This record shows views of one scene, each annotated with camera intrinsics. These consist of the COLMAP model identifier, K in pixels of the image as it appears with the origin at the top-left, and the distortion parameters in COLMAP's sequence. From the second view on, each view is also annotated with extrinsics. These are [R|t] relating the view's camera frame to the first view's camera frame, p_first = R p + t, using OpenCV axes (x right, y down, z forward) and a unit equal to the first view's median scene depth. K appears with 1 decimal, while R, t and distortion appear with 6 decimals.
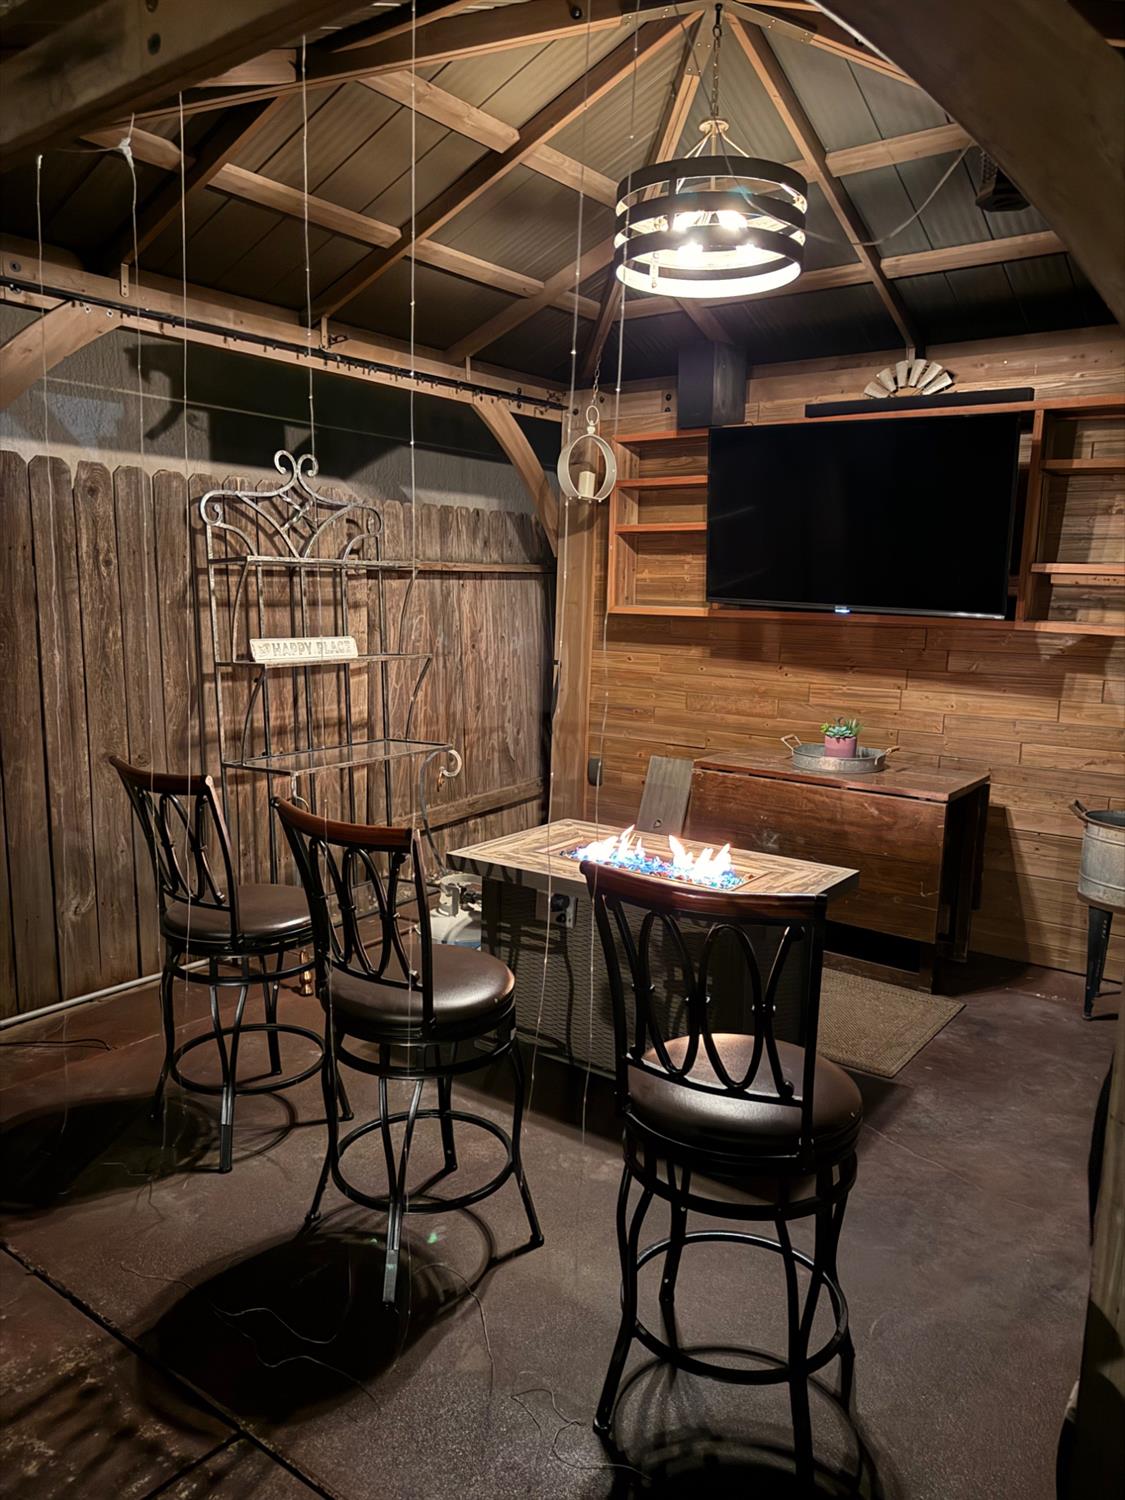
lens RADIAL K [[1053.3, 0, 560.0], [0, 1053.3, 747.1], [0, 0, 1]] dist [0.102549, -0.151929]
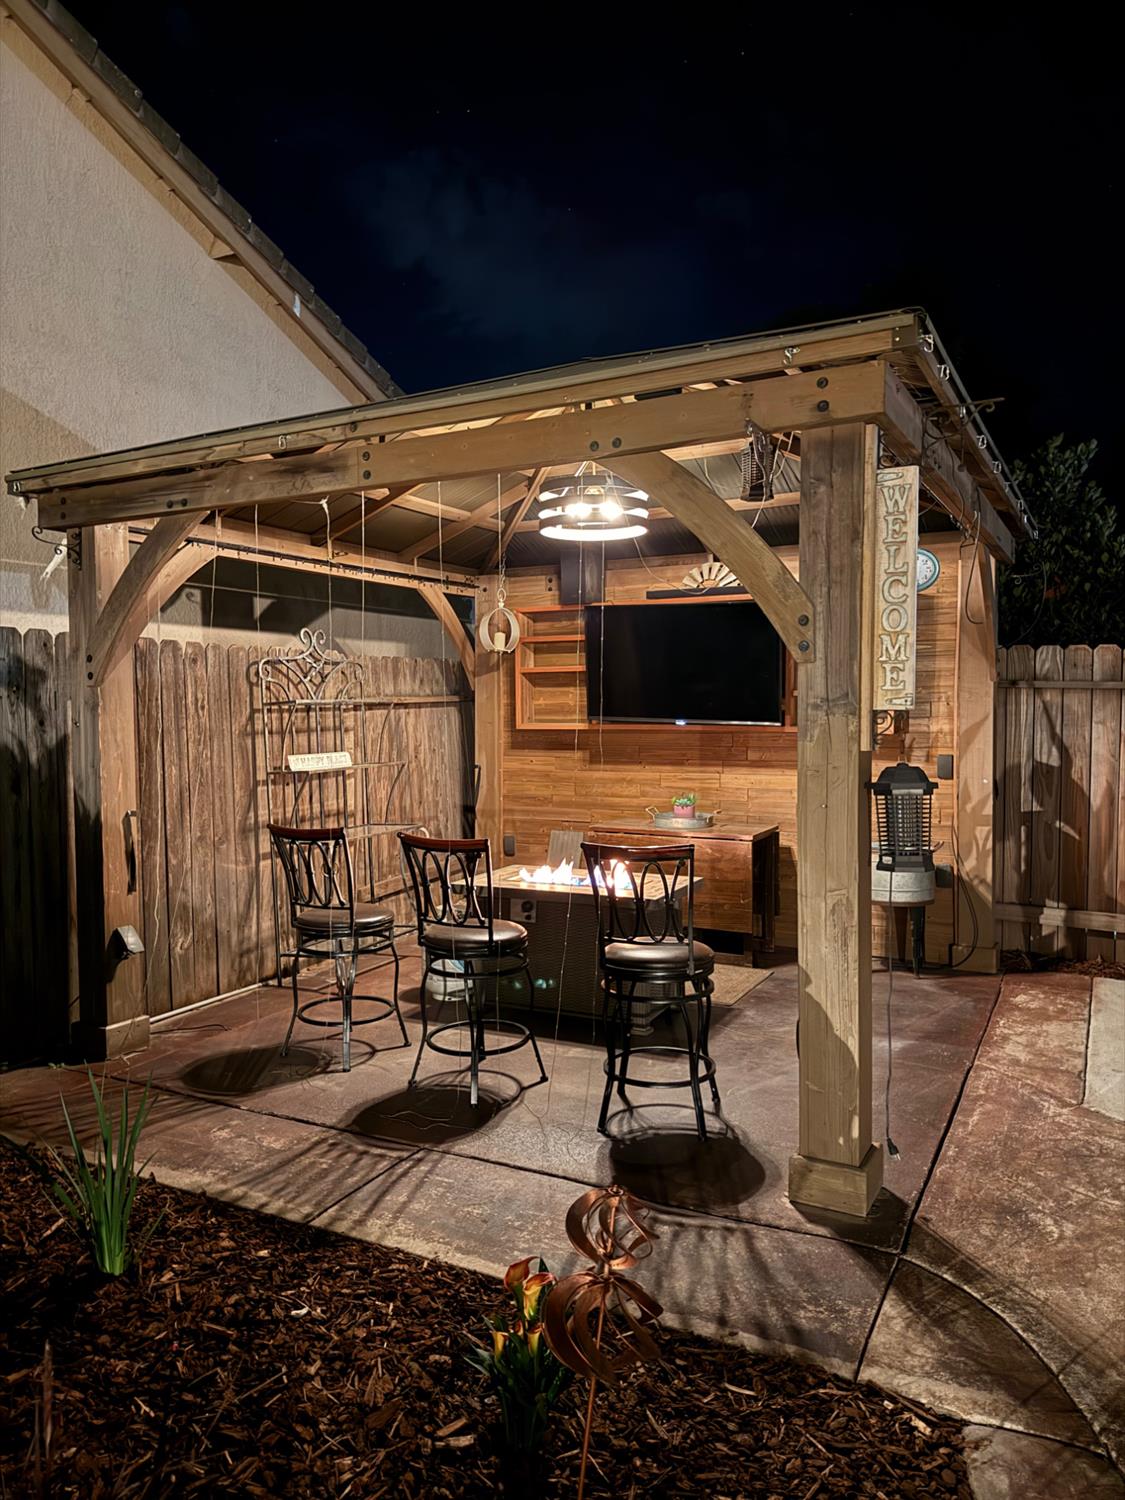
lens RADIAL K [[1053.3, 0, 560.0], [0, 1053.3, 747.1], [0, 0, 1]] dist [0.102549, -0.151929]
pose [[0.986450, -0.035960, 0.160074, -0.147440], [0.053351, 0.992965, -0.105707, 0.057073], [-0.155147, 0.112815, 0.981429, -0.457420]]
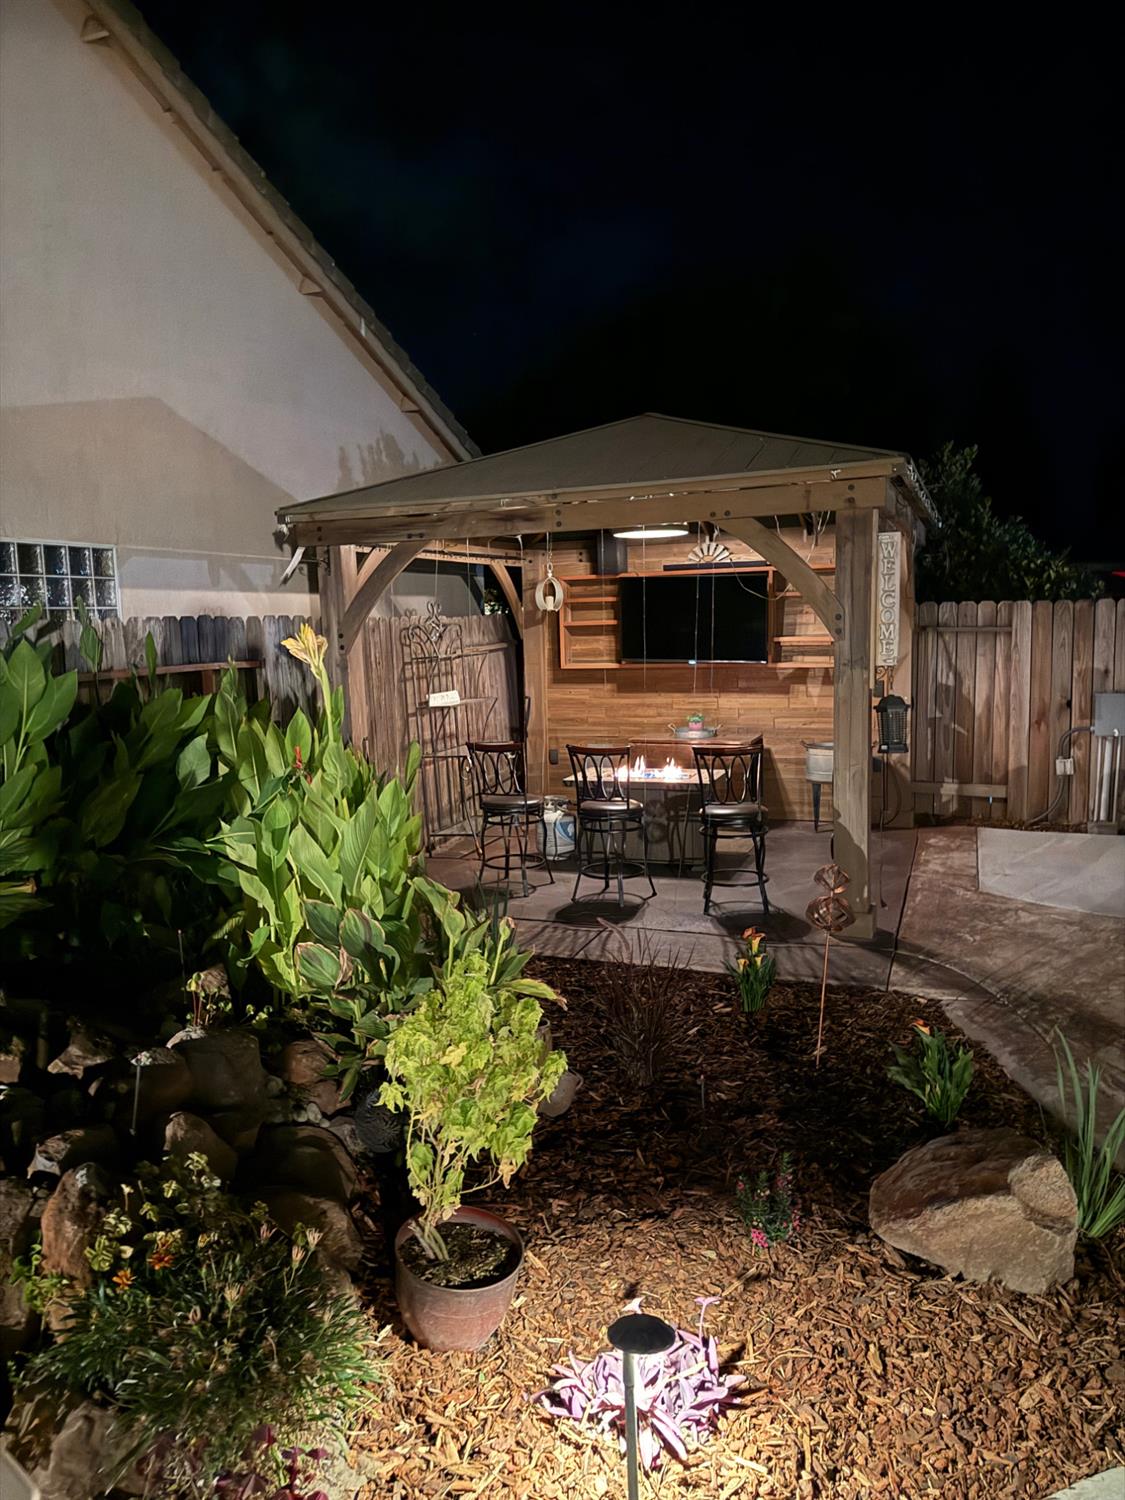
lens RADIAL K [[1059.9, 0, 558.5], [0, 1059.9, 743.0], [0, 0, 1]] dist [0.177300, -0.373113]
pose [[0.960565, -0.080933, 0.266016, -0.565701], [0.090680, 0.995578, -0.024544, 0.059189], [-0.262853, 0.047698, 0.963656, -0.965437]]
